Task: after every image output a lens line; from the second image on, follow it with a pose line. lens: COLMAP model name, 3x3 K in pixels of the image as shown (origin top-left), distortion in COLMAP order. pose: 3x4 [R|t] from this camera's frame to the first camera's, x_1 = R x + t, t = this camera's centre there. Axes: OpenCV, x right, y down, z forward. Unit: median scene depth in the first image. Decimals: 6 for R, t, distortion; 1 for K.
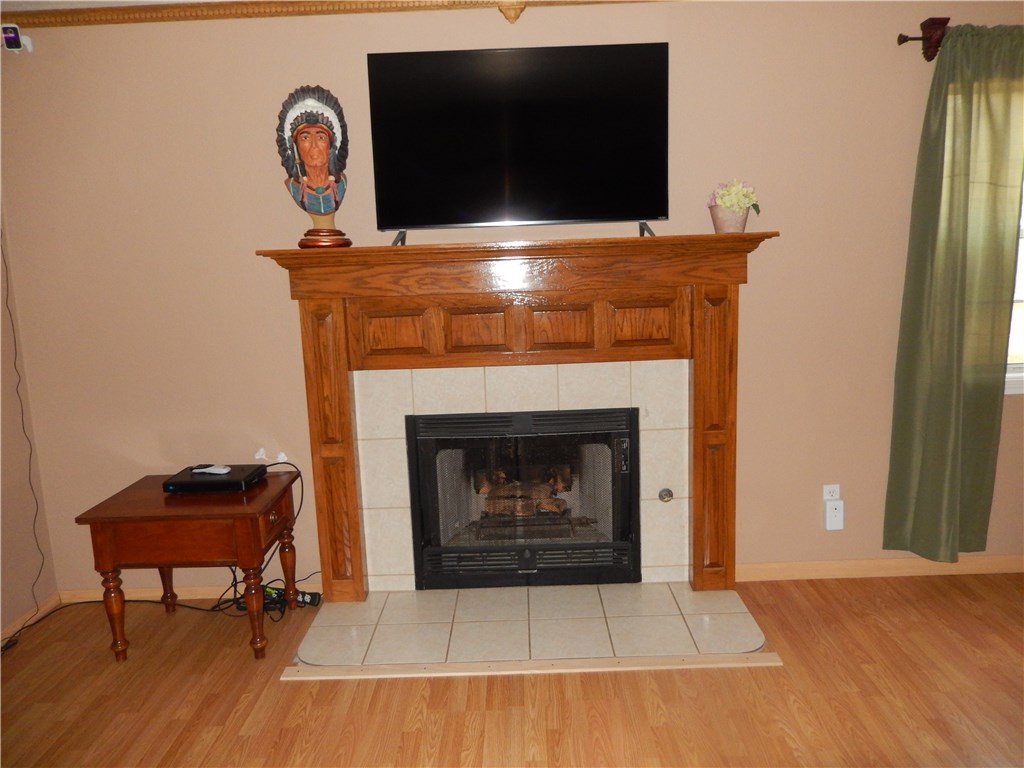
lens RADIAL K [[760.0, 0, 503.5], [0, 760.0, 385.2], [0, 0, 1]] dist [-0.010689, -0.005002]
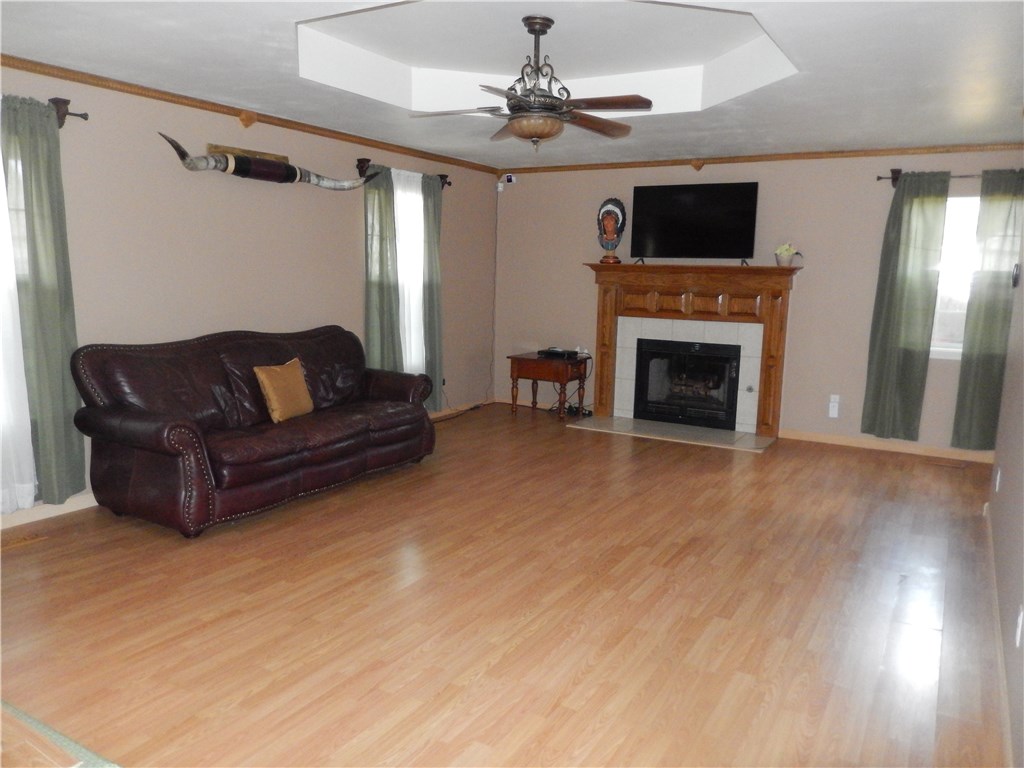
lens RADIAL K [[763.1, 0, 514.7], [0, 763.1, 385.8], [0, 0, 1]] dist [-0.005275, -0.008008]
pose [[0.867597, 0.129152, -0.480203, 0.695834], [-0.139011, 0.990175, 0.015157, 0.205213], [0.477443, 0.053604, 0.877026, -1.222444]]
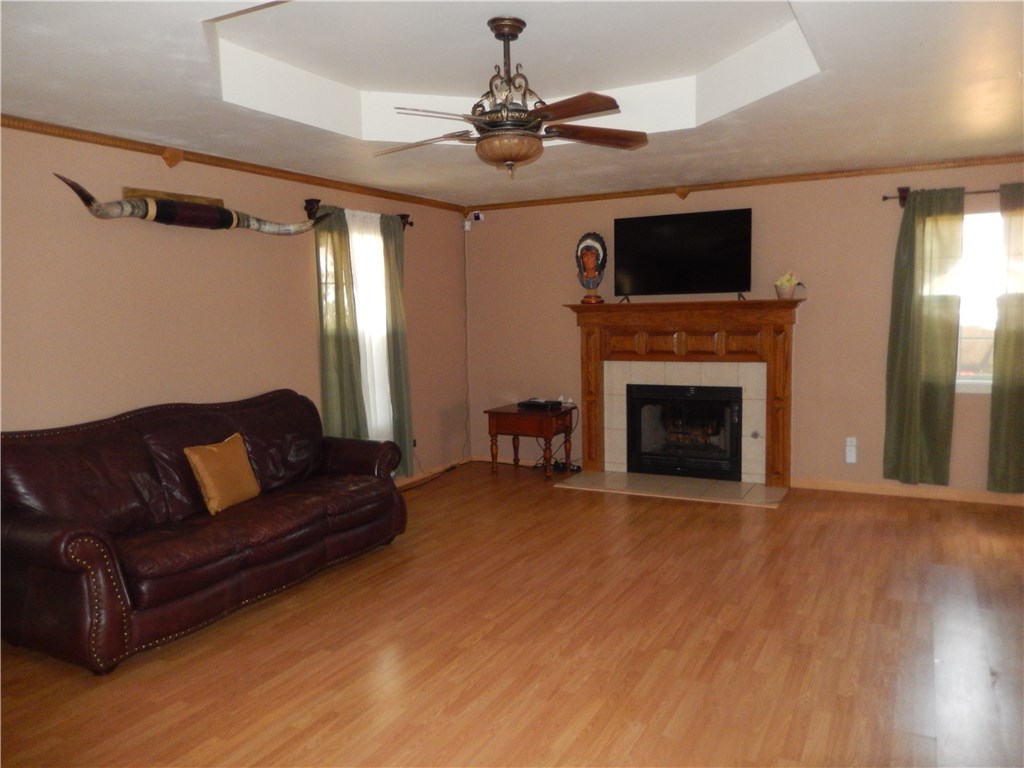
lens RADIAL K [[763.1, 0, 514.7], [0, 763.1, 385.8], [0, 0, 1]] dist [-0.005275, -0.008008]
pose [[0.889278, 0.061578, -0.453202, 0.563315], [-0.089208, 0.995217, -0.039823, 0.160854], [0.448582, 0.075843, 0.890518, -1.025001]]
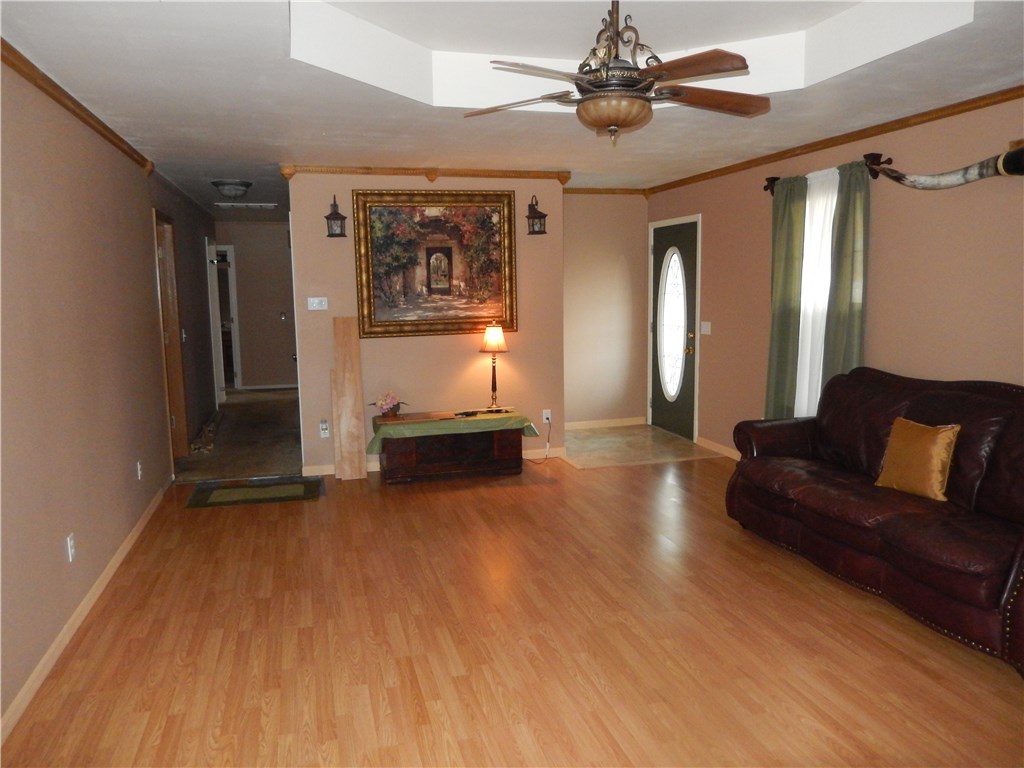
lens RADIAL K [[745.4, 0, 515.3], [0, 745.4, 348.0], [0, 0, 1]] dist [-0.001767, -0.001818]
pose [[-0.954113, 0.078739, -0.288908, 0.471099], [-0.000552, 0.964346, 0.264643, -0.192531], [0.299445, 0.252659, -0.920052, 0.850571]]
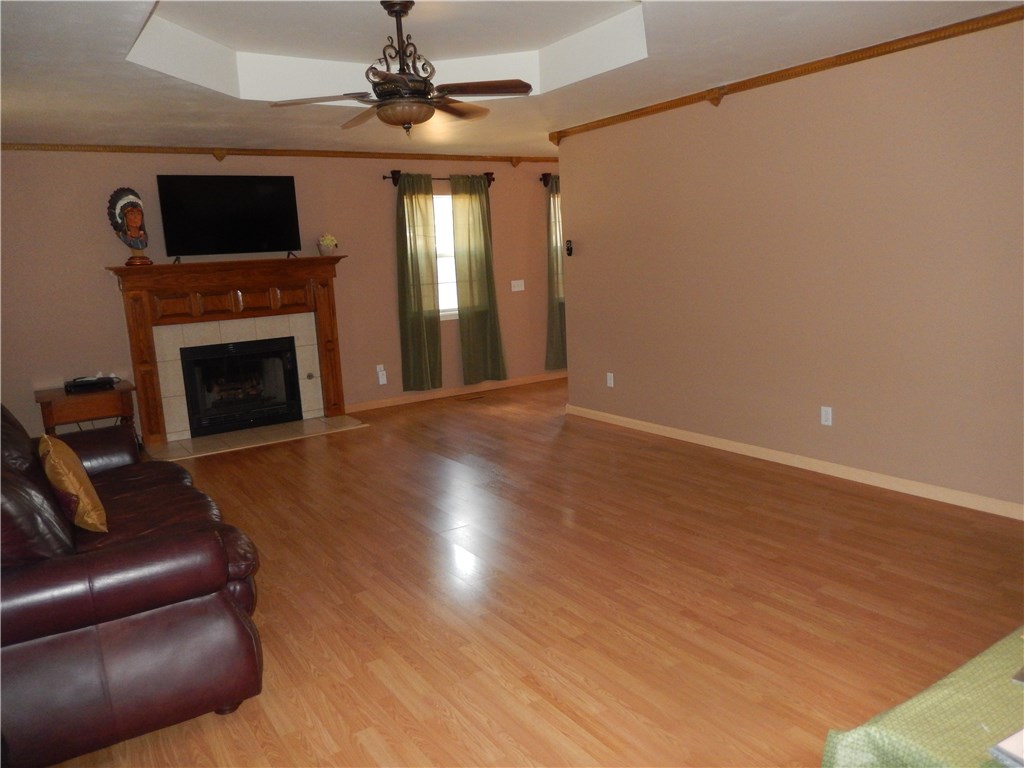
lens RADIAL K [[763.1, 0, 514.7], [0, 763.1, 385.8], [0, 0, 1]] dist [-0.005275, -0.008008]
pose [[0.823503, -0.104045, 0.557690, -0.554989], [0.121270, 0.992601, 0.006112, 0.243023], [-0.554199, 0.062597, 0.830027, -1.202987]]
